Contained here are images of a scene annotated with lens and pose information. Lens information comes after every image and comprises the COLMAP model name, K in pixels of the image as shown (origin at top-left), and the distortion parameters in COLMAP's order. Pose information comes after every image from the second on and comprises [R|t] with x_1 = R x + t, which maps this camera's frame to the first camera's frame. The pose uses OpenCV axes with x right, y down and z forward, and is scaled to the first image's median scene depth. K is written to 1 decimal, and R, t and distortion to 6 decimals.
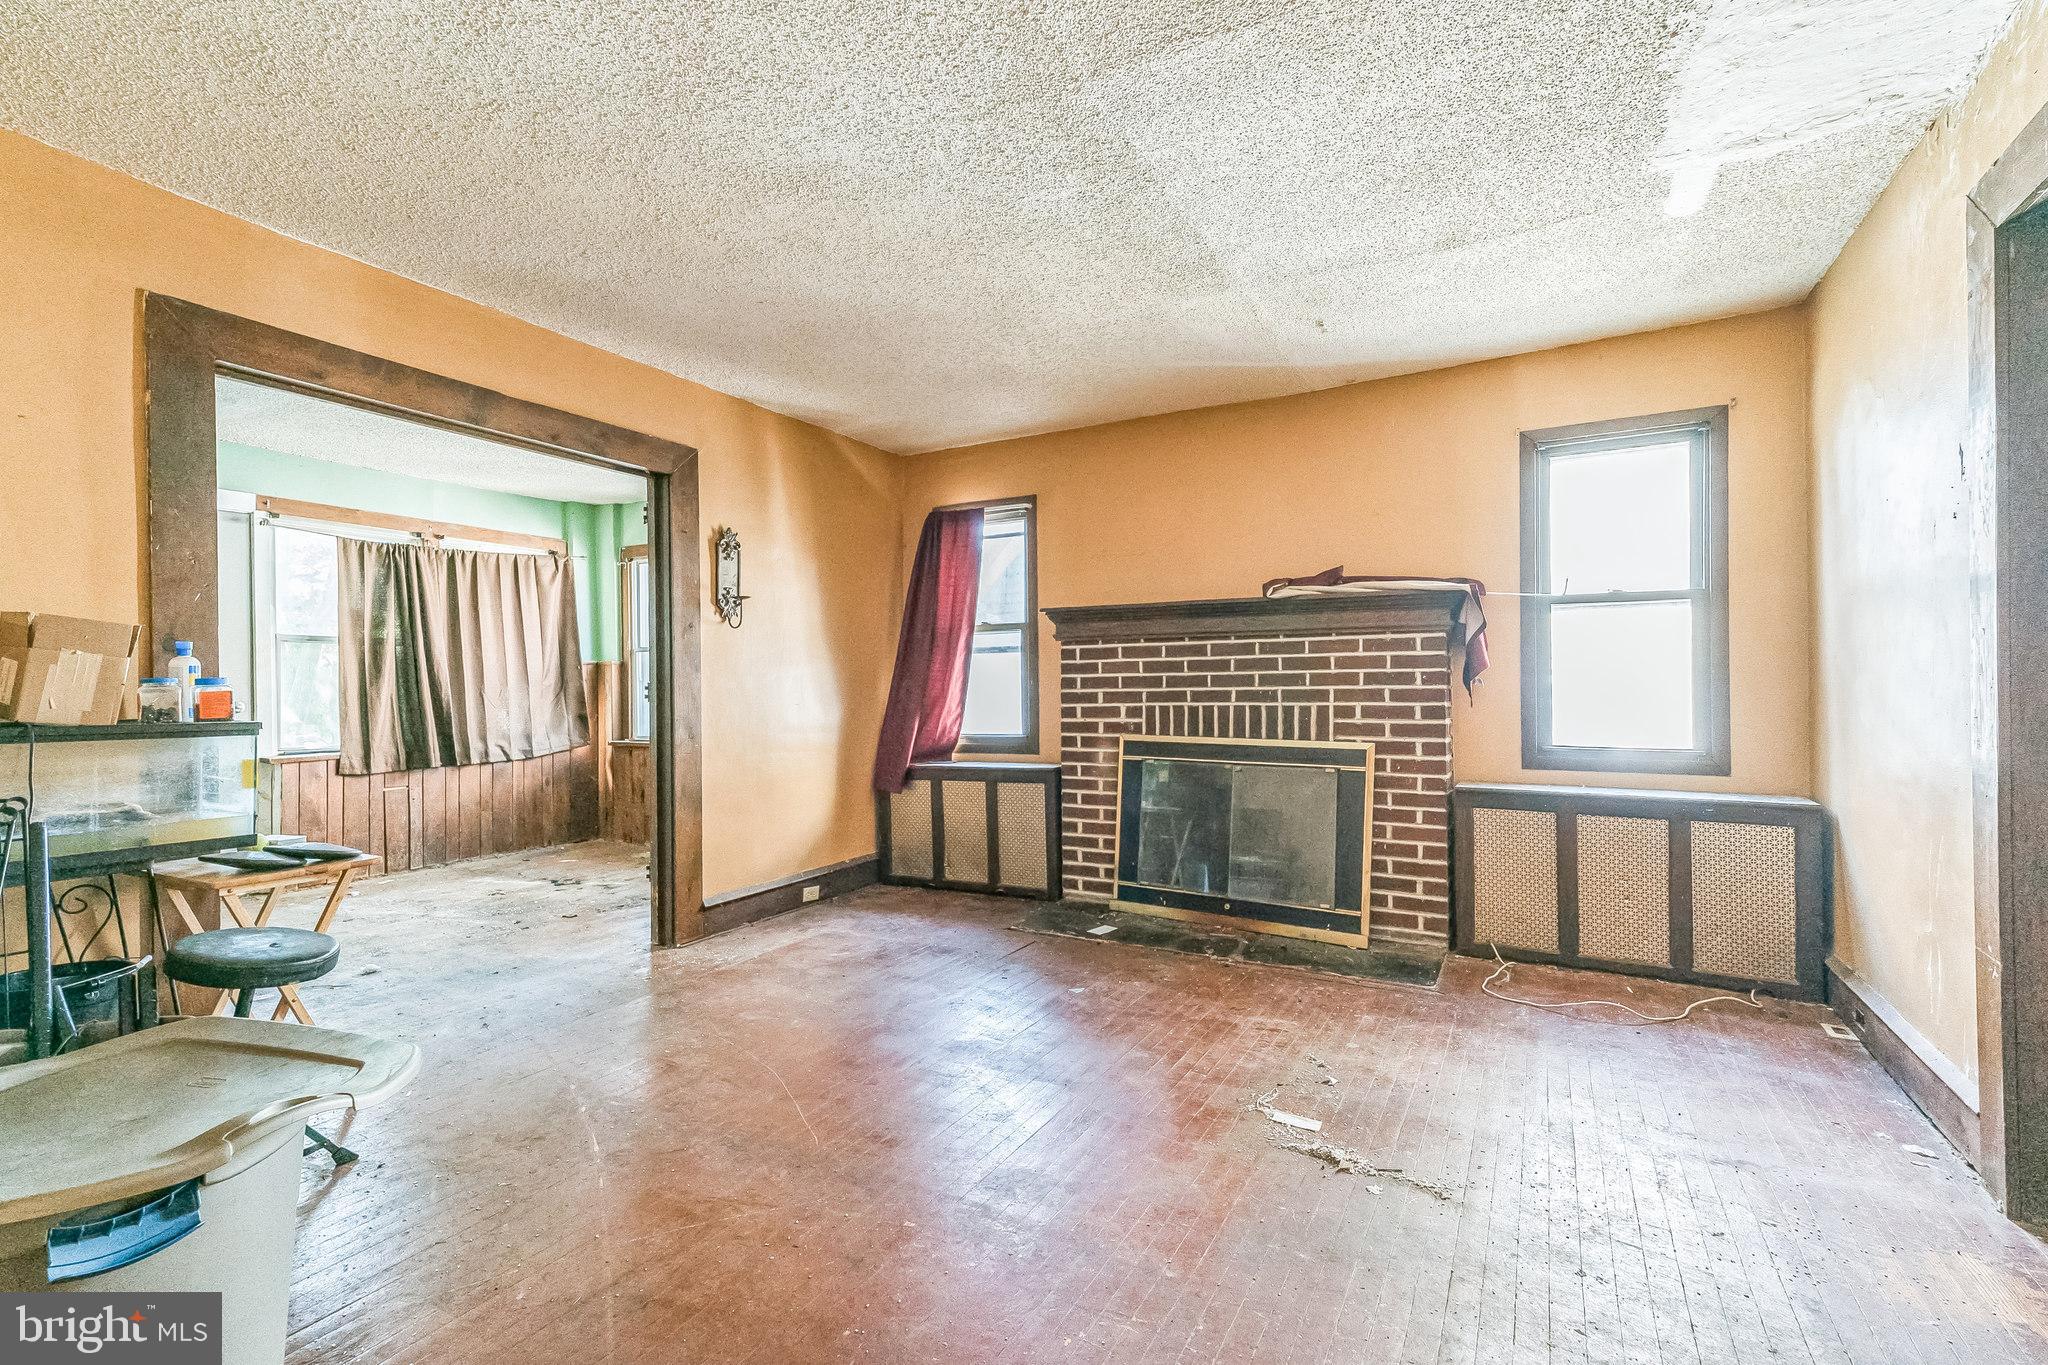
lens RADIAL K [[908.4, 0, 1026.4], [0, 908.4, 681.3], [0, 0, 1]] dist [0.000849, 0.000093]
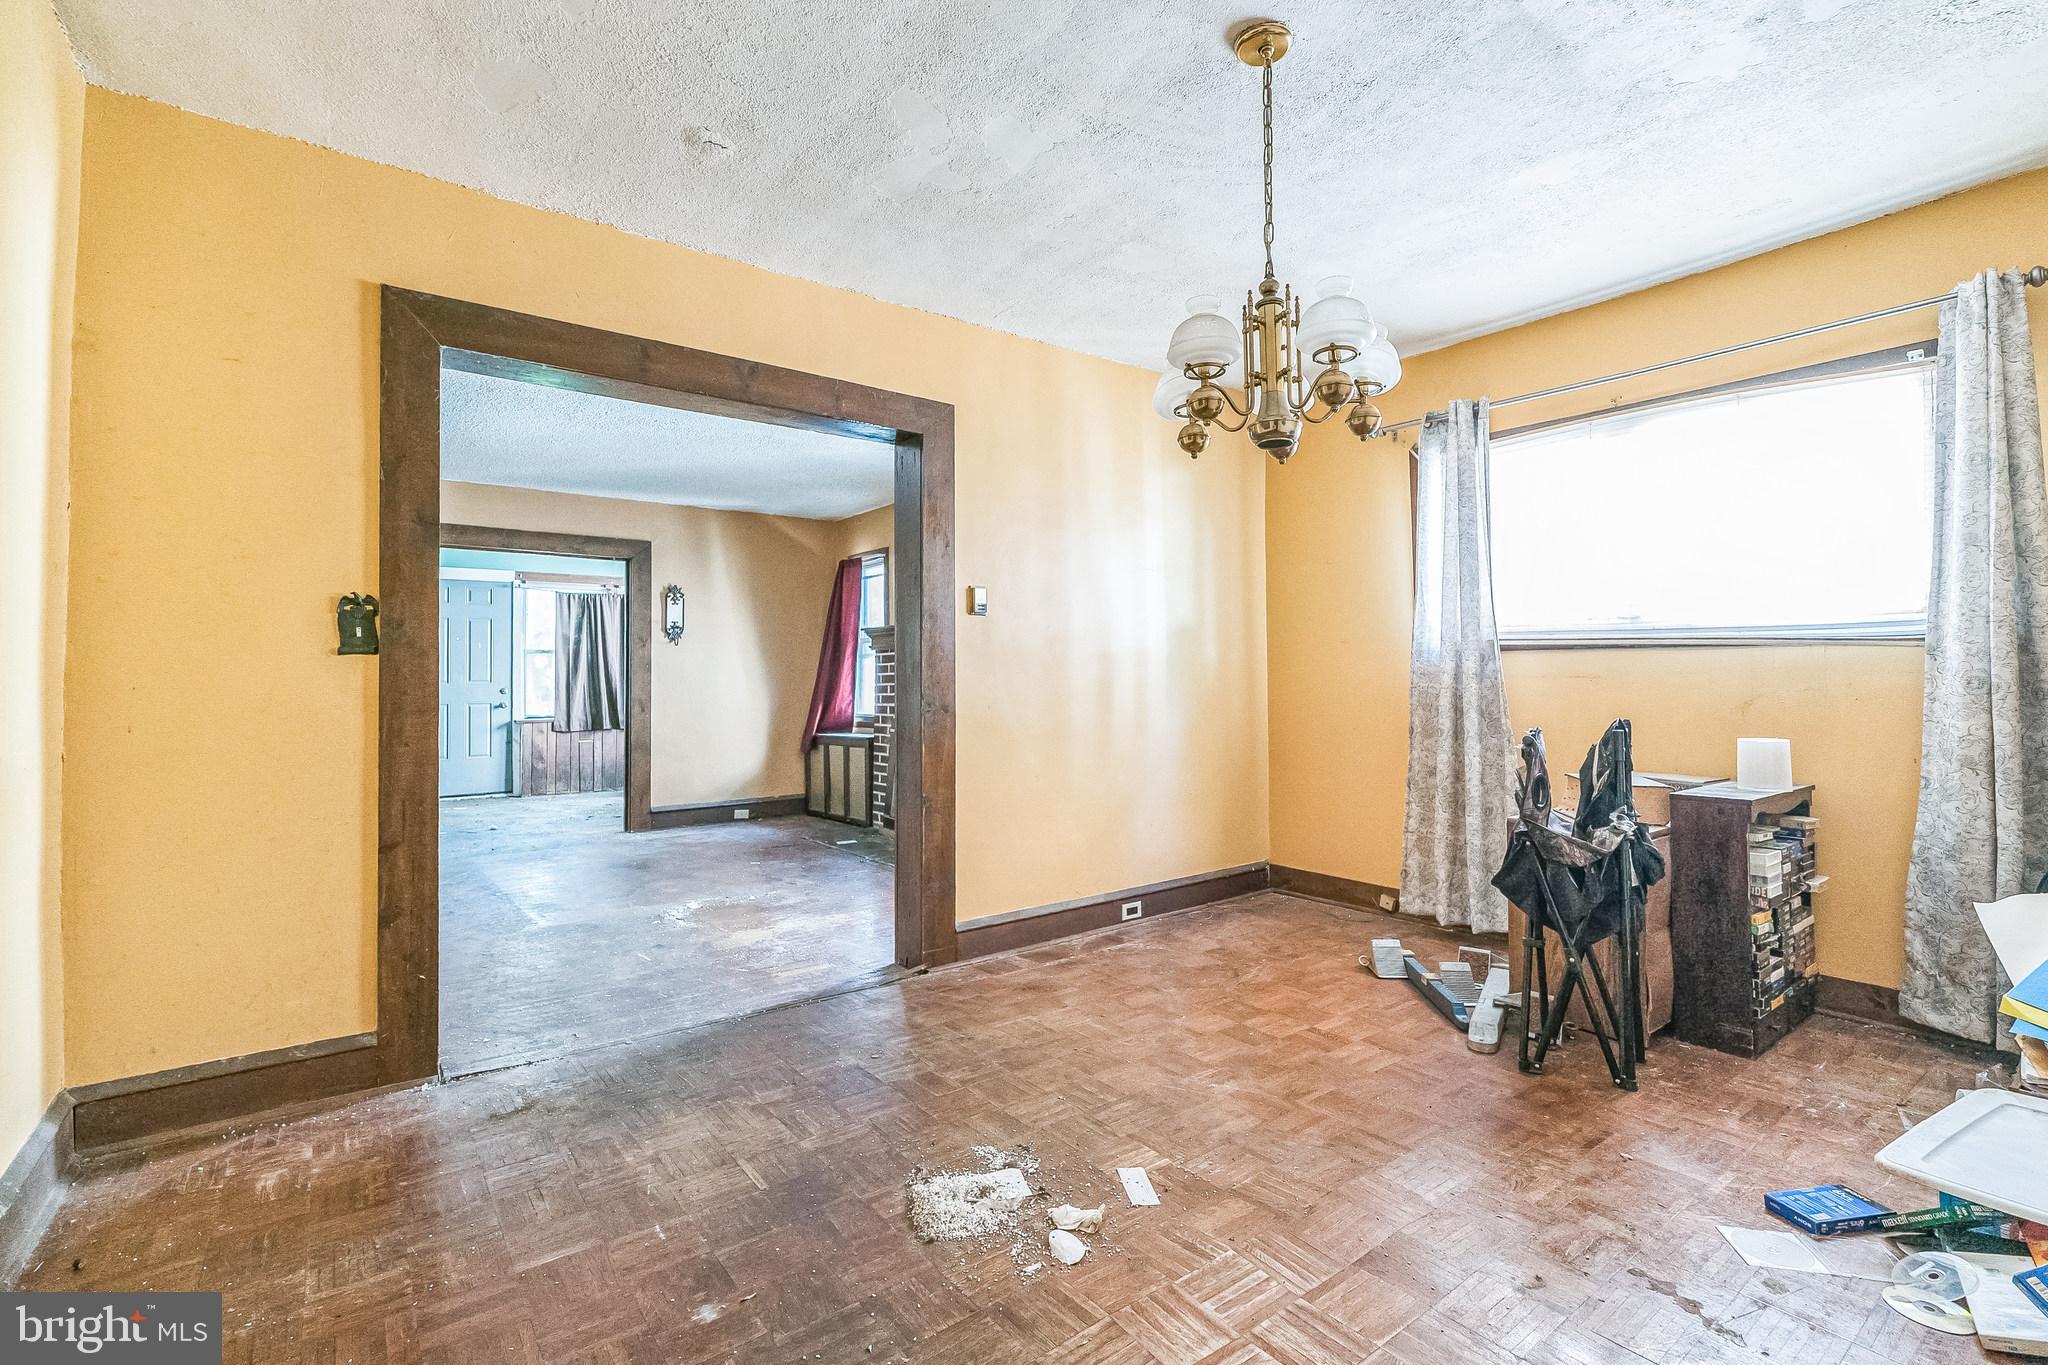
lens RADIAL K [[908.4, 0, 1012.8], [0, 908.4, 658.3], [0, 0, 1]] dist [0.000849, 0.000093]
pose [[0.913976, -0.005693, -0.405729, 0.735909], [-0.001884, 0.999831, -0.018273, -0.004604], [0.405765, 0.017465, 0.913811, -0.214900]]
